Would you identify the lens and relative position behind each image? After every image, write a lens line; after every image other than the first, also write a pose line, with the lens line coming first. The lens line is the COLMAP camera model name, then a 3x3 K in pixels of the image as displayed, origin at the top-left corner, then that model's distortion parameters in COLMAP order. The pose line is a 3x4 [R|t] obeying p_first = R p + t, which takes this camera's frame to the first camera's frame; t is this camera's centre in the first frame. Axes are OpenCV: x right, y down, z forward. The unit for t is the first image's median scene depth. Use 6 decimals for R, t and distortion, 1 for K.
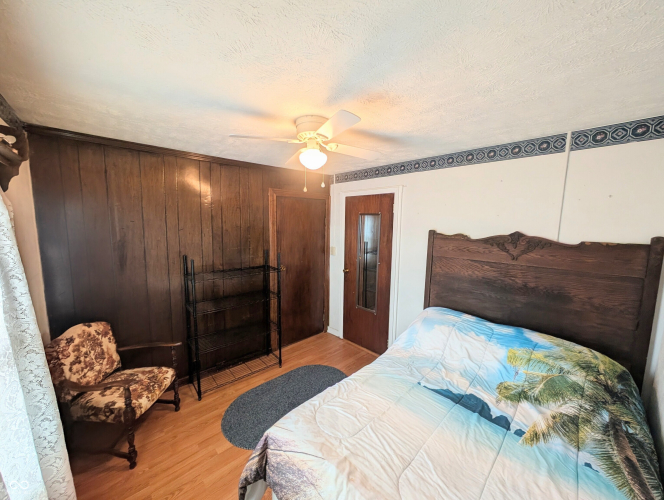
lens RADIAL K [[250.7, 0, 330.1], [0, 250.7, 250.8], [0, 0, 1]] dist [0.000291, 0.000100]
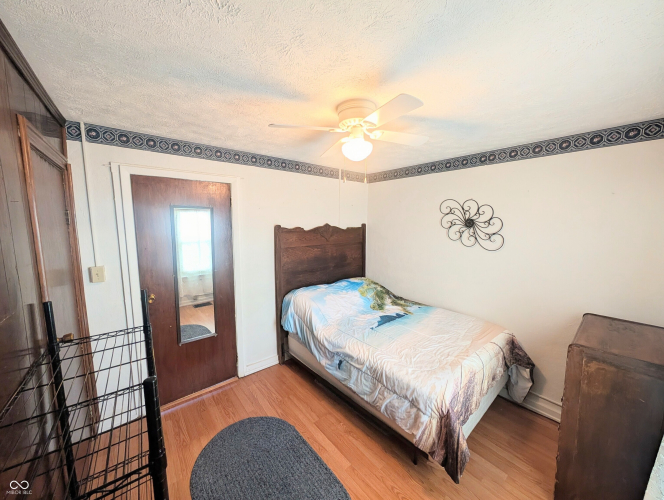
lens RADIAL K [[250.7, 0, 330.1], [0, 250.7, 250.8], [0, 0, 1]] dist [0.000291, 0.000100]
pose [[0.055143, -0.136962, 0.989040, -0.865841], [0.109903, 0.985361, 0.130325, -0.114408], [-0.992411, 0.101512, 0.069389, 0.903662]]
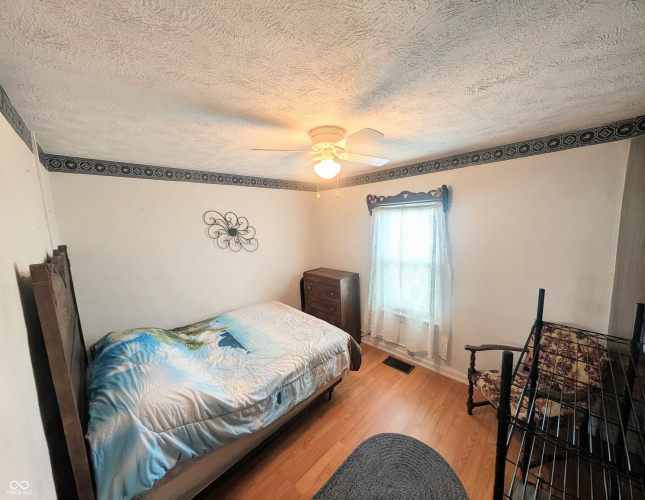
lens RADIAL K [[234.8, 0, 320.0], [0, 234.8, 250.4], [0, 0, 1]] dist [-0.002123, -0.000144]
pose [[-0.999184, 0.025506, -0.031305, 0.005249], [0.017493, 0.972145, 0.233725, -0.226106], [0.036394, 0.232987, -0.971799, 1.719494]]
